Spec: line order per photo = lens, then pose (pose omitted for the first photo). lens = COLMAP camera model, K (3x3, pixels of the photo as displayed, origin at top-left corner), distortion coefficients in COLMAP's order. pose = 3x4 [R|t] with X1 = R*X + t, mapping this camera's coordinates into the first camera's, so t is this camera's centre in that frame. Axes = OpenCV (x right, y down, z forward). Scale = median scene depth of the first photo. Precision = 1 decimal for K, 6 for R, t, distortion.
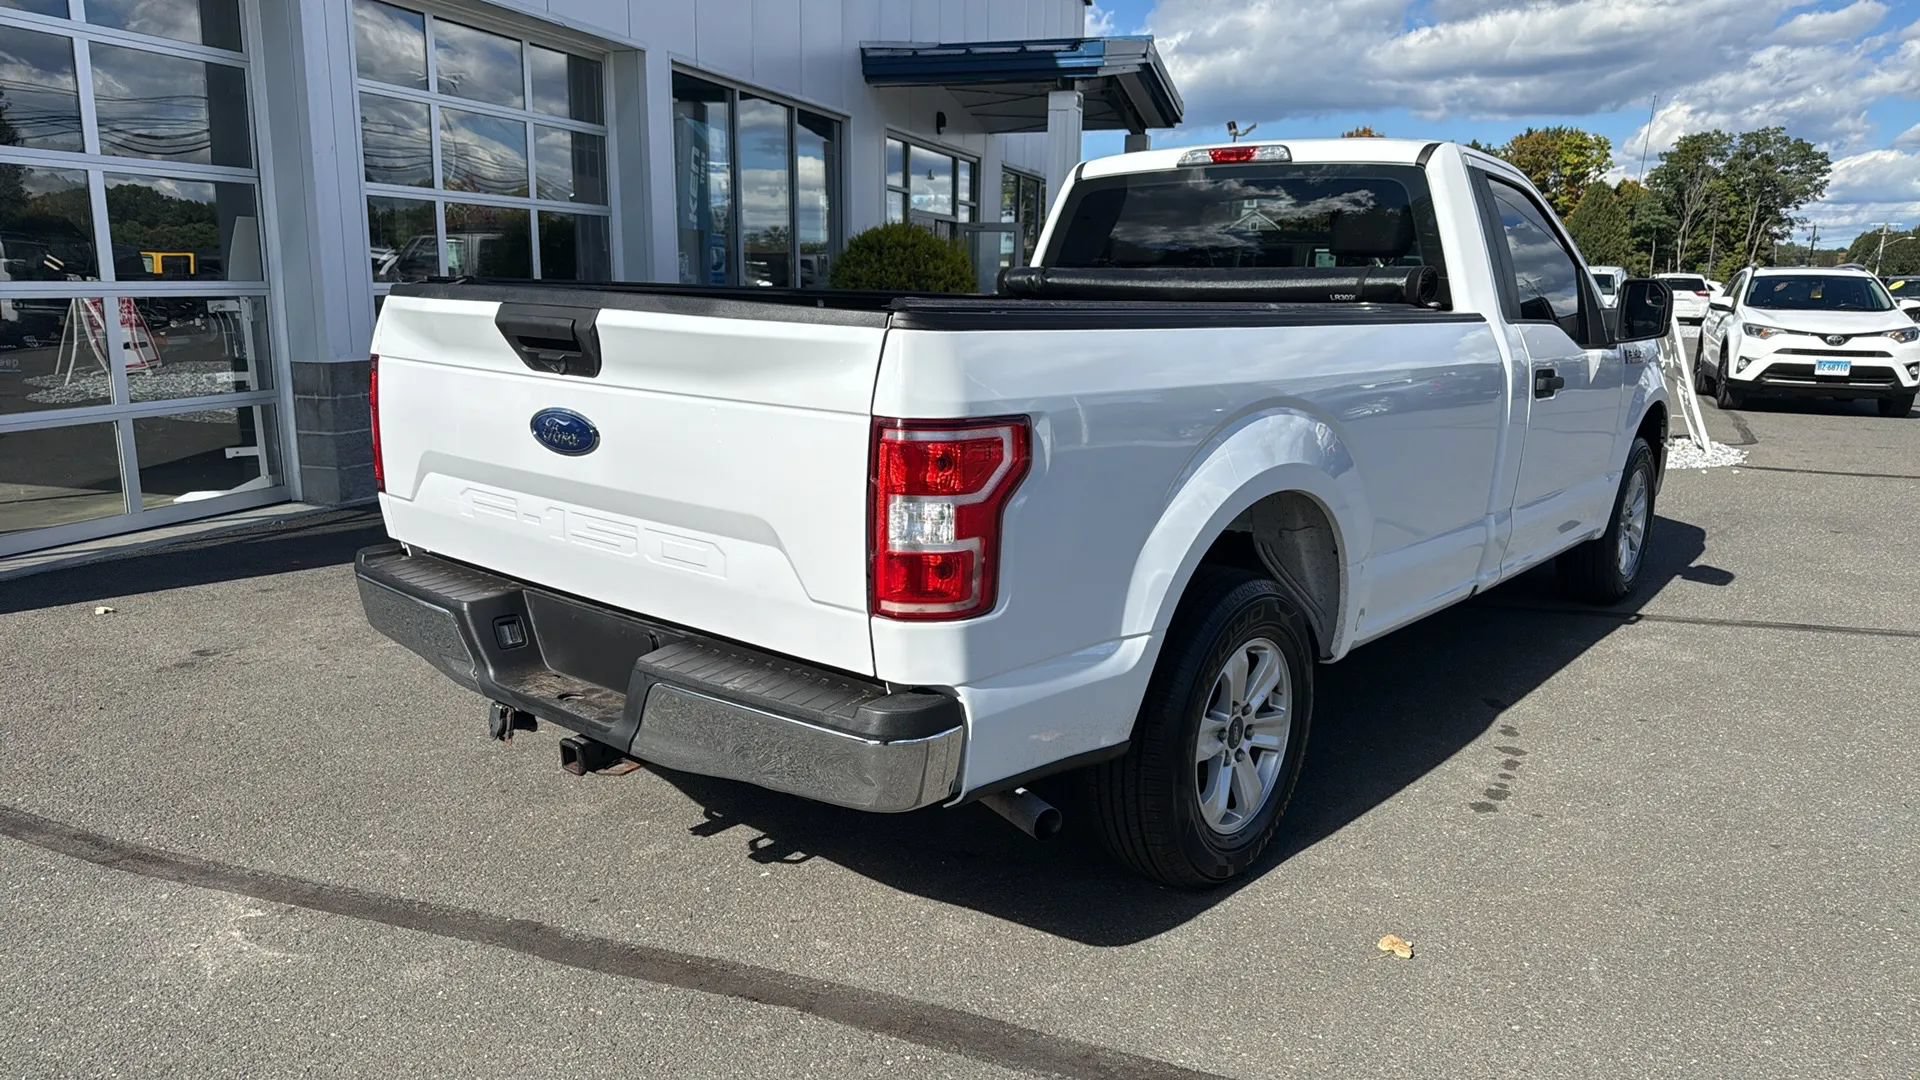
lens RADIAL K [[1256.8, 0, 969.3], [0, 1256.8, 552.3], [0, 0, 1]] dist [0.076433, -0.099443]
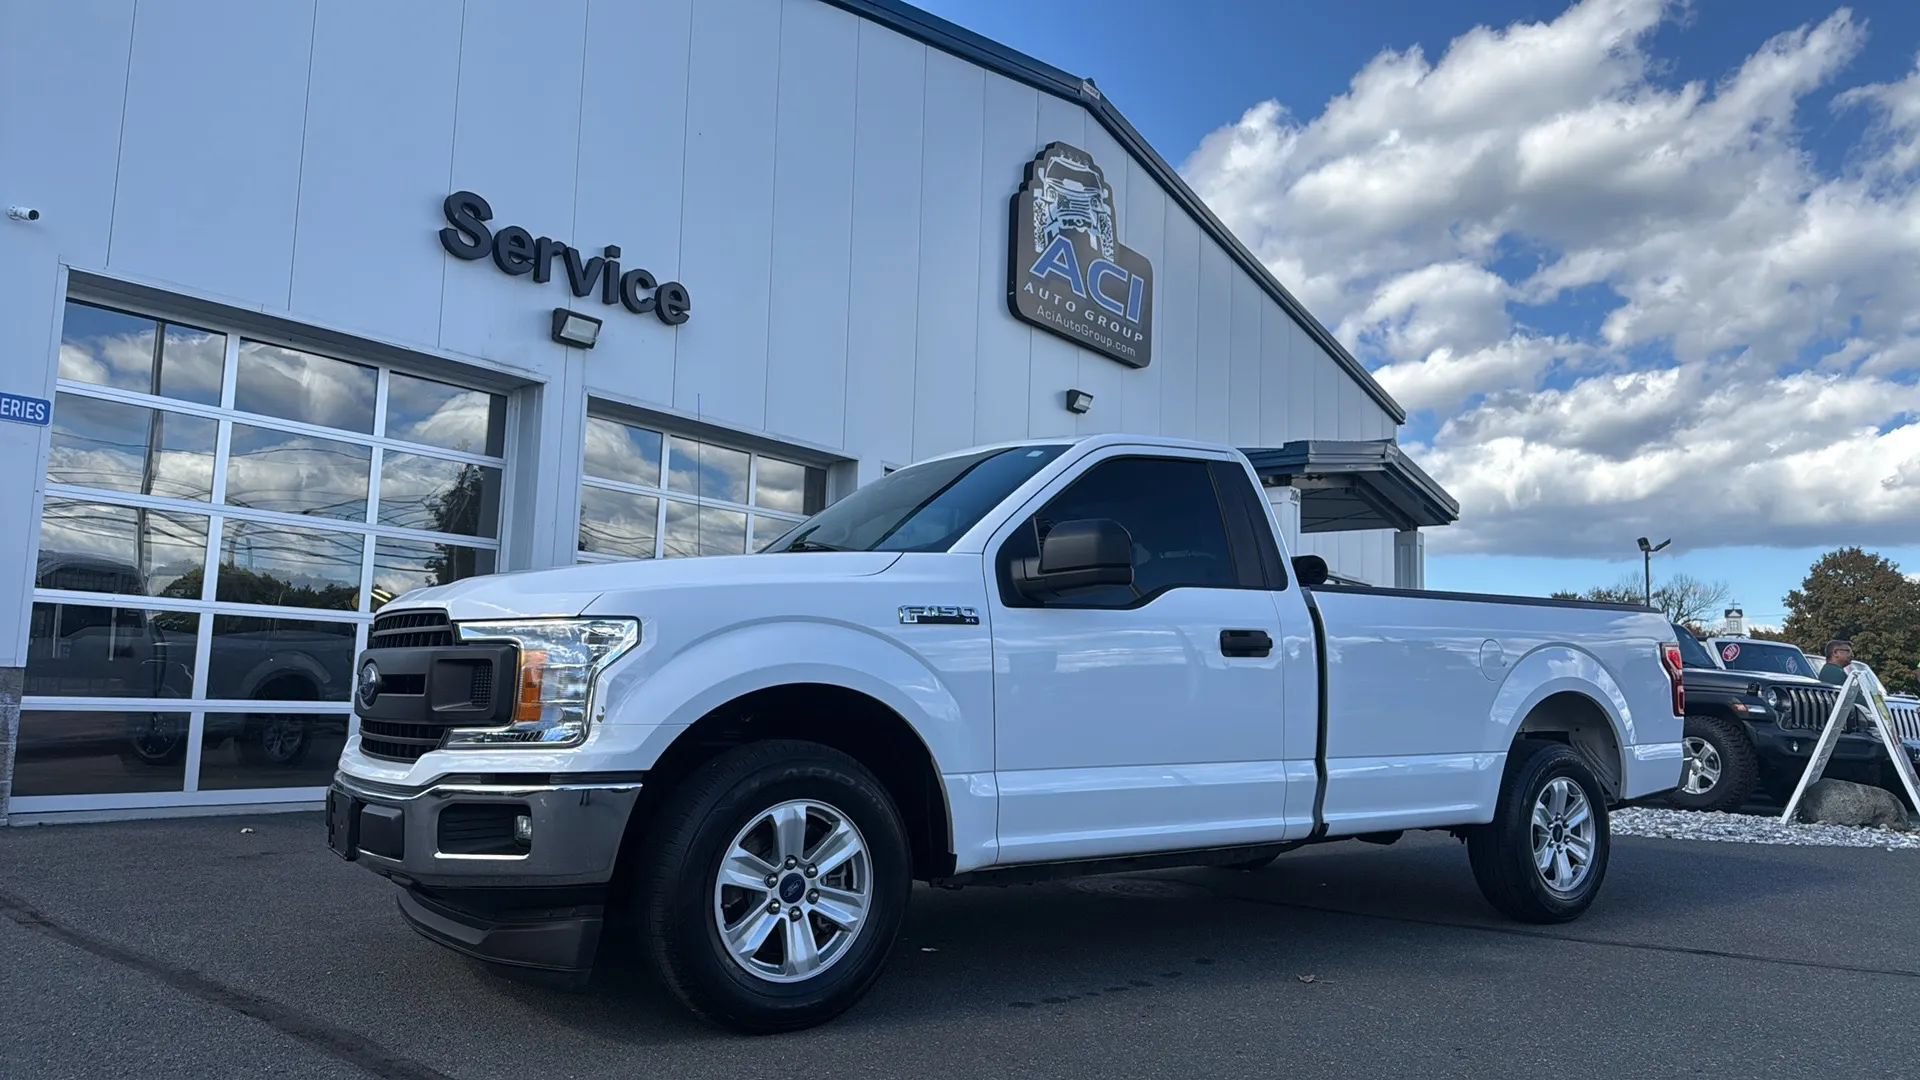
lens RADIAL K [[1262.2, 0, 964.7], [0, 1262.2, 552.3], [0, 0, 1]] dist [0.048296, -0.061424]
pose [[0.944967, -0.019907, -0.326559, 0.628339], [-0.086985, 0.946934, -0.309434, 0.154714], [0.315390, 0.320811, 0.893090, -0.068785]]
